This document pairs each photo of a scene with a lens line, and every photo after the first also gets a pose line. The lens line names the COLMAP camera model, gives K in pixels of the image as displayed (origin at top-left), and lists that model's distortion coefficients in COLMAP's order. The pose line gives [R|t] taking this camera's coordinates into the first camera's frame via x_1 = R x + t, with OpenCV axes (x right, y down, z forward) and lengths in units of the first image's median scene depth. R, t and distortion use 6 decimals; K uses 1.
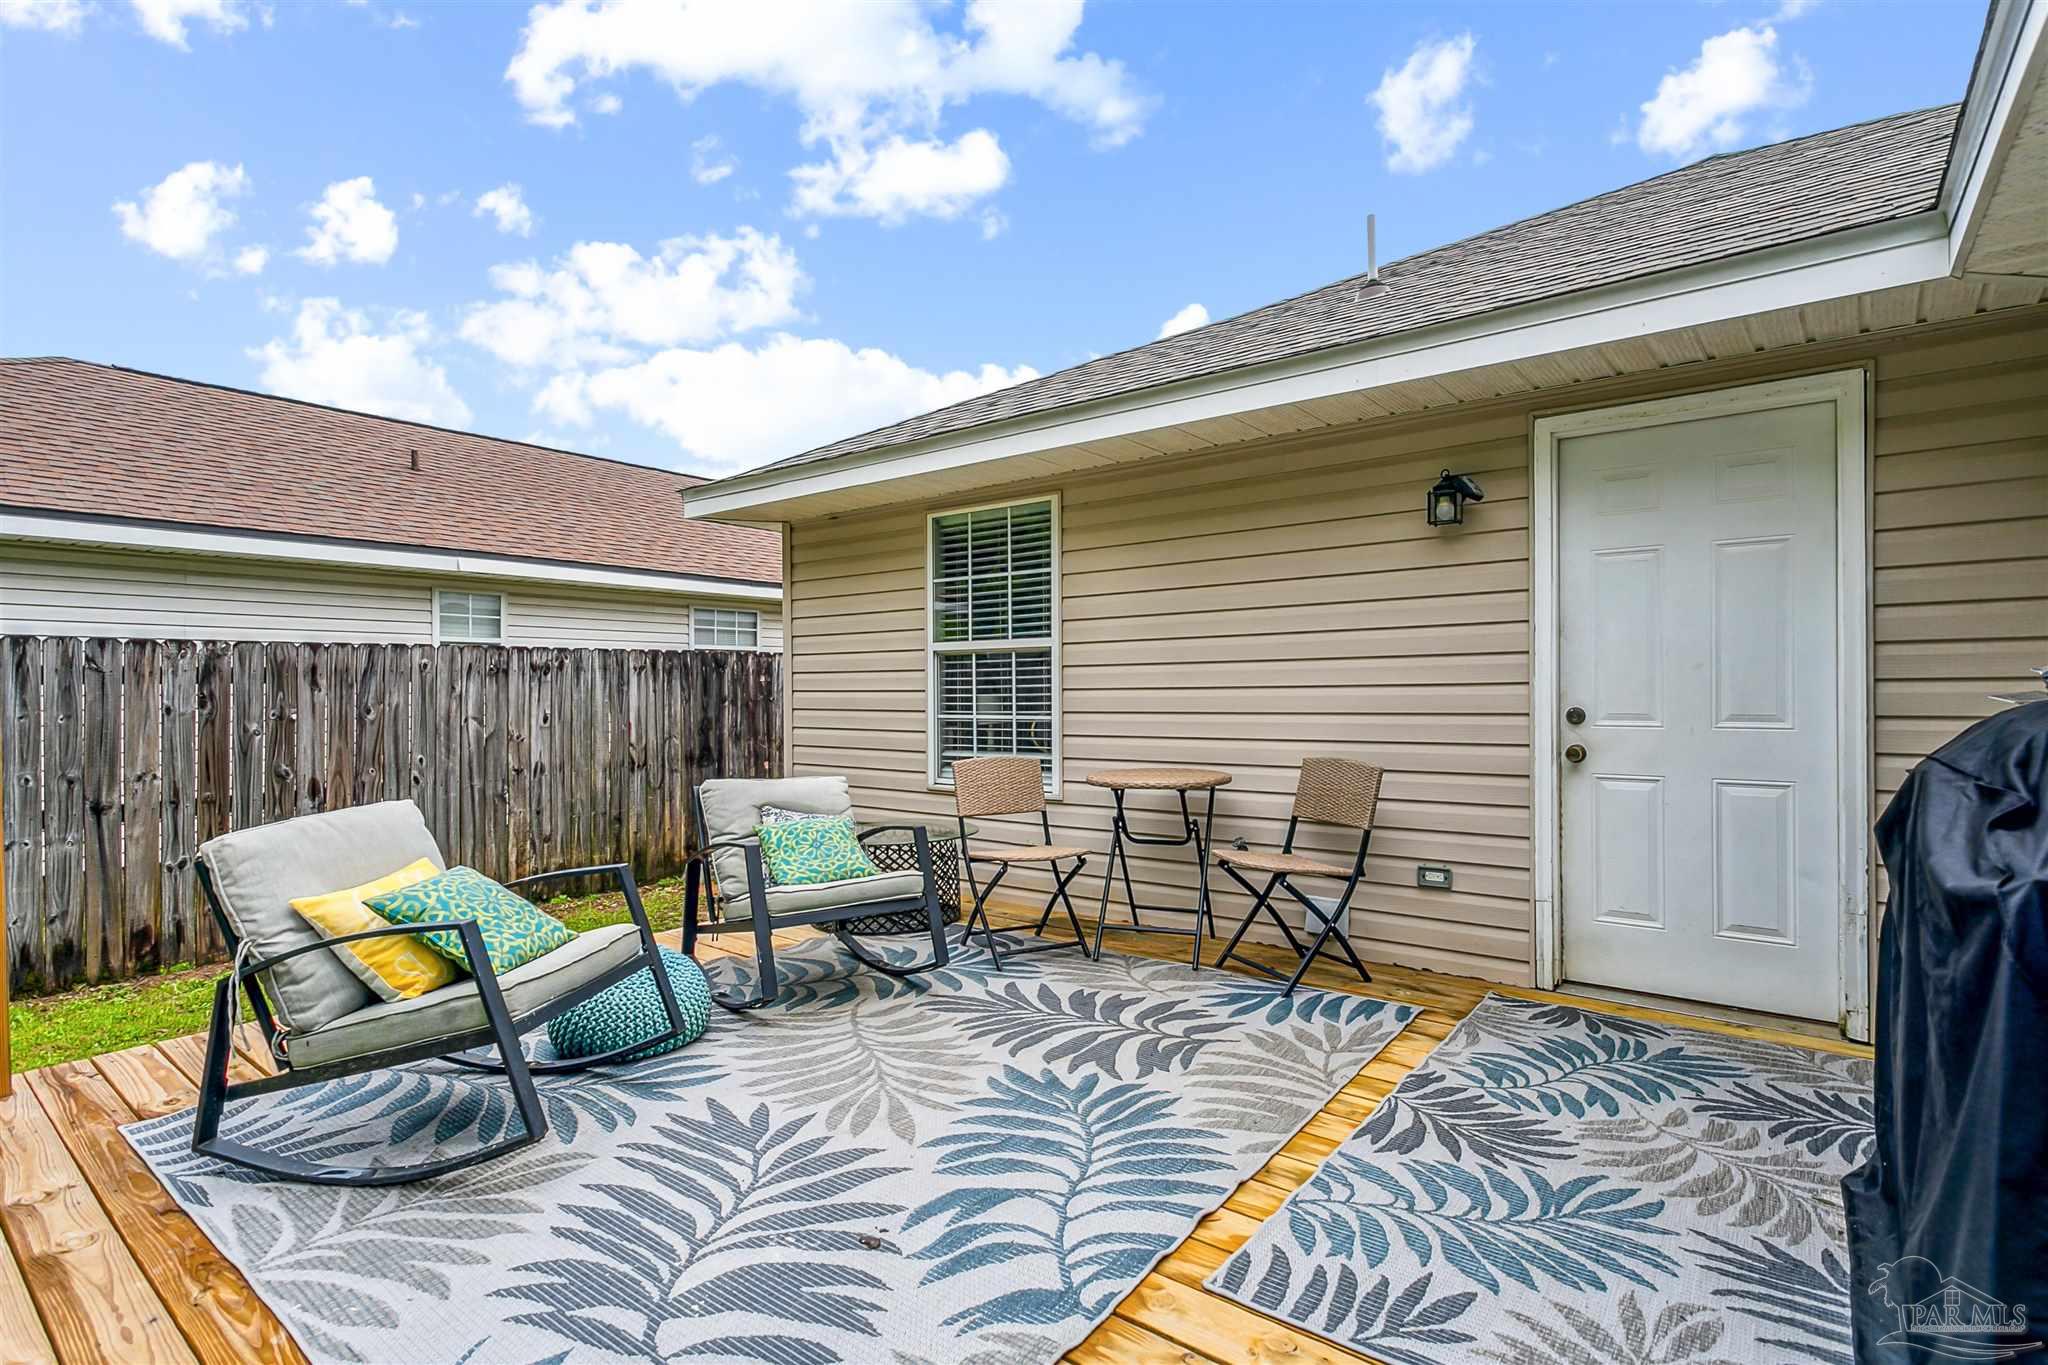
lens RADIAL K [[988.4, 0, 1016.4], [0, 988.4, 688.5], [0, 0, 1]] dist [0.002820, 0.002276]
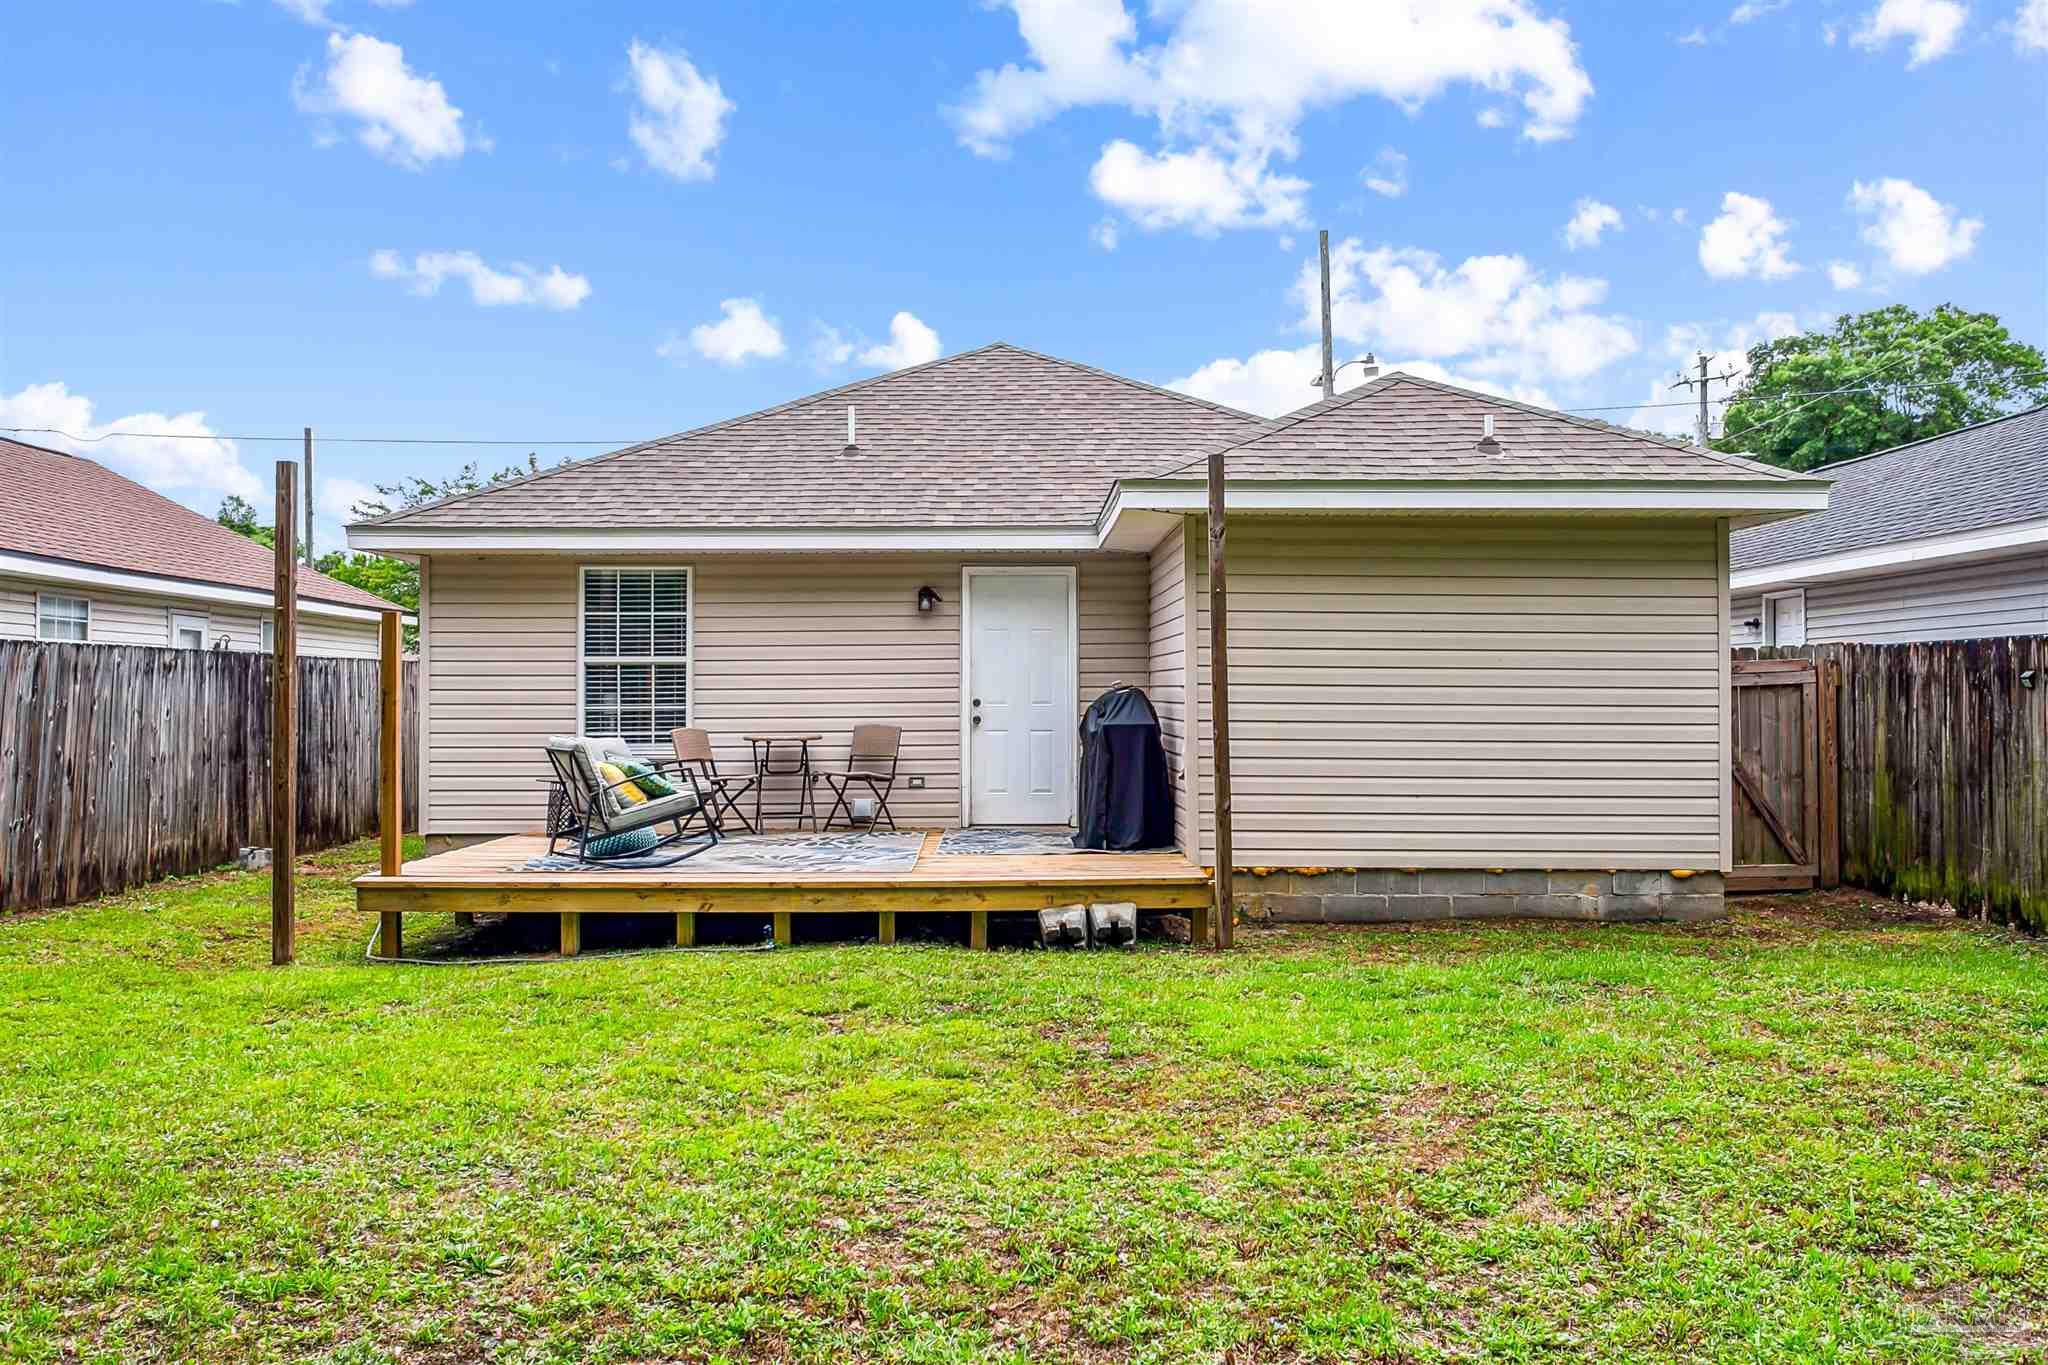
lens RADIAL K [[1768.2, 0, 1019.0], [0, 1768.2, 674.8], [0, 0, 1]] dist [0.009264, 0.006378]
pose [[0.778824, 0.015605, 0.627048, -1.350292], [-0.003513, 0.999783, -0.020518, 0.034769], [-0.627233, 0.013777, 0.778710, -1.565908]]
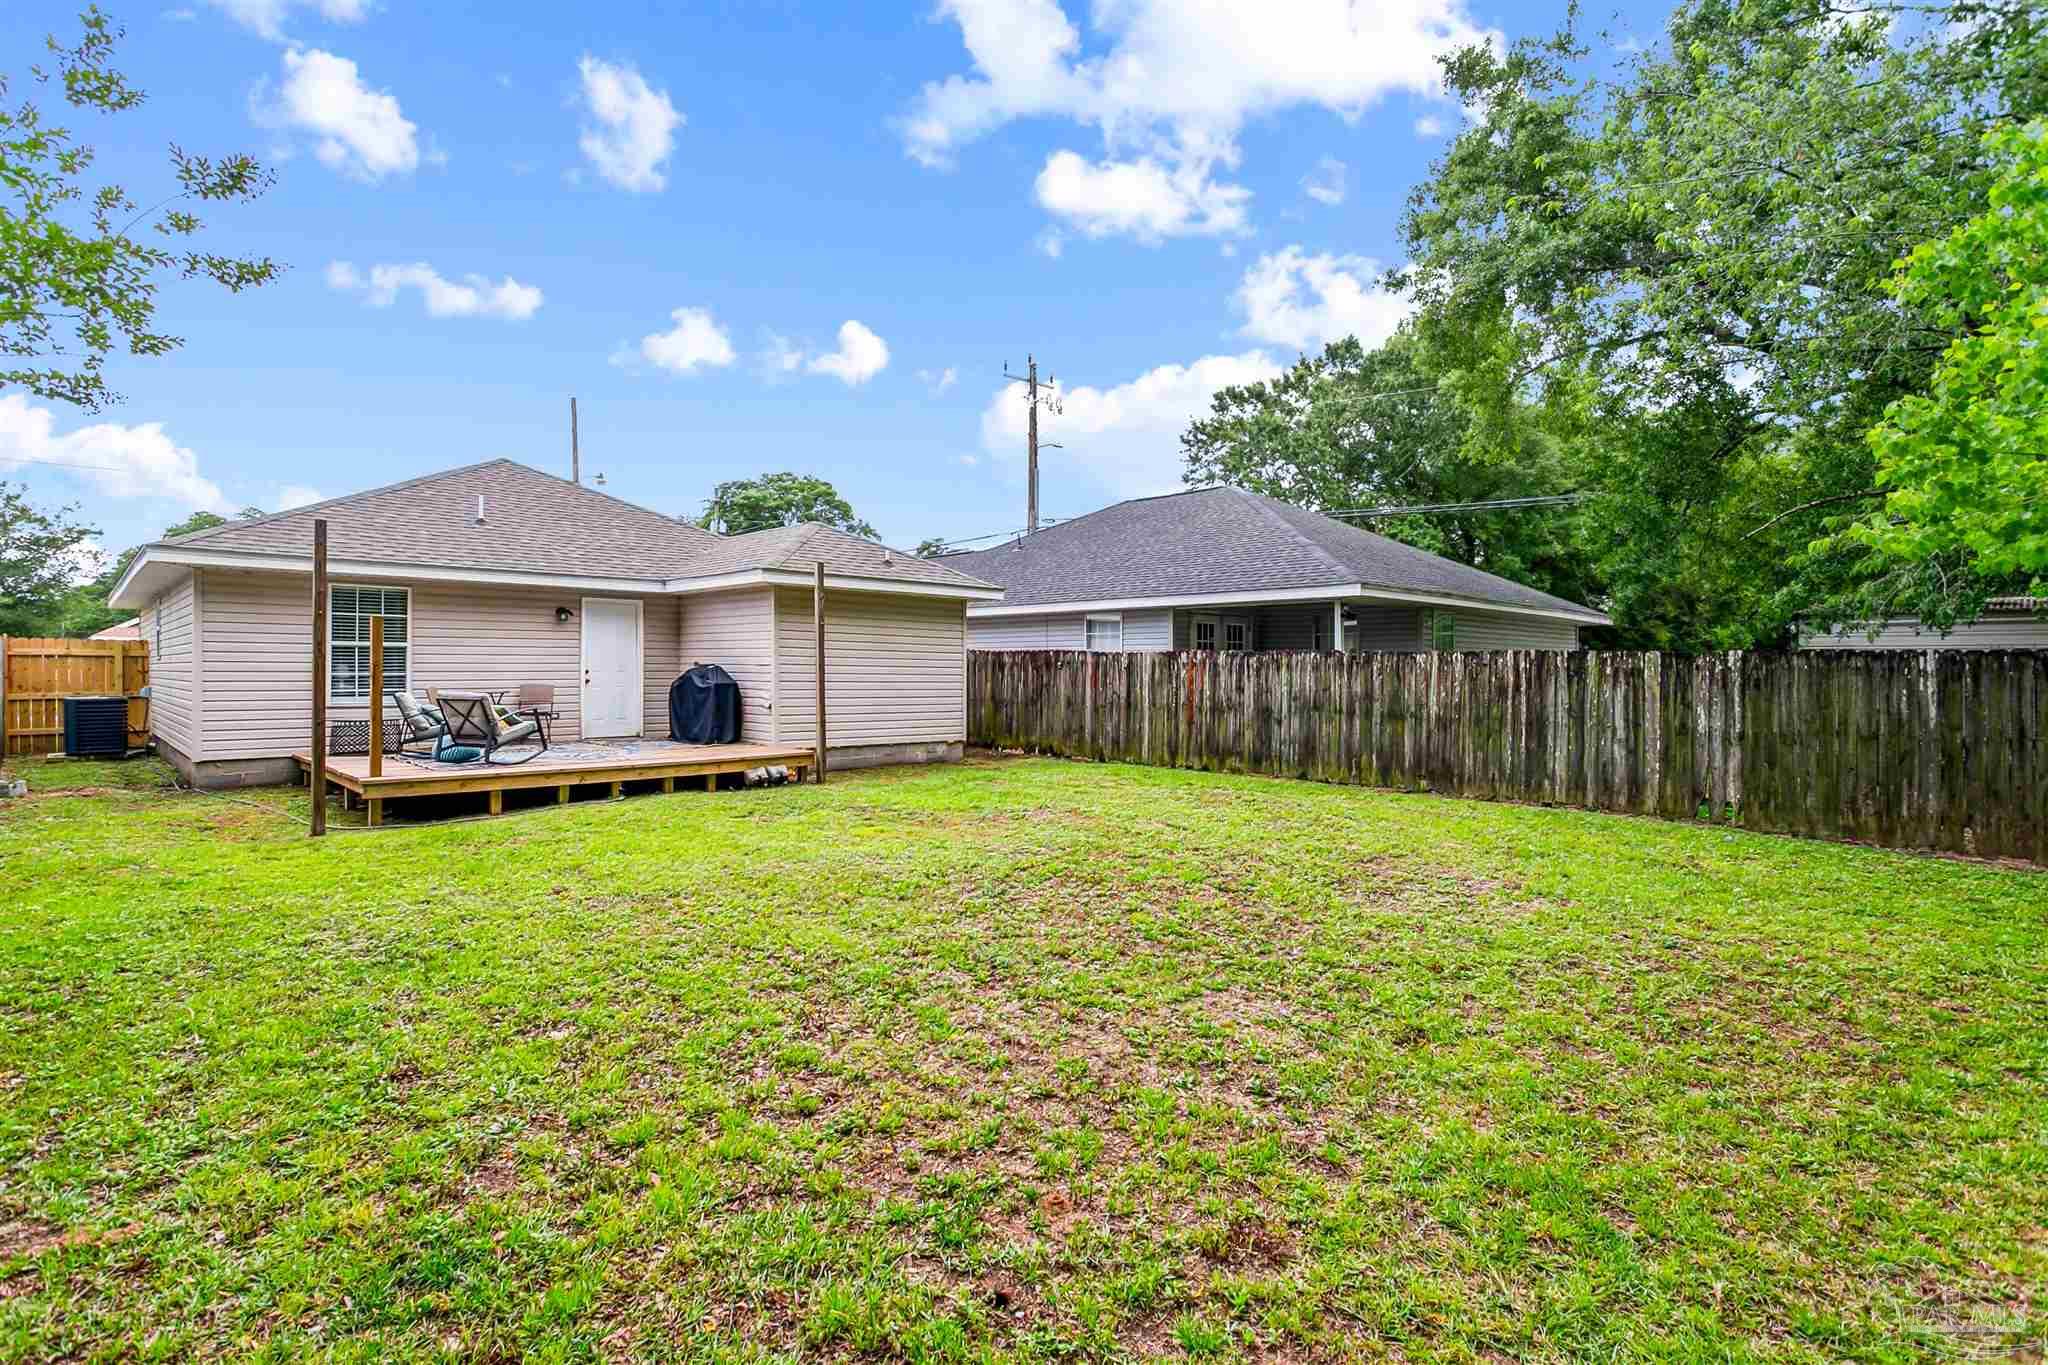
lens RADIAL K [[988.4, 0, 1030.7], [0, 988.4, 683.1], [0, 0, 1]] dist [0.002820, 0.002276]
pose [[0.119511, -0.004539, 0.992823, -2.386965], [-0.004967, 0.999974, 0.005169, 0.033925], [-0.992820, -0.005549, 0.119485, -0.946715]]
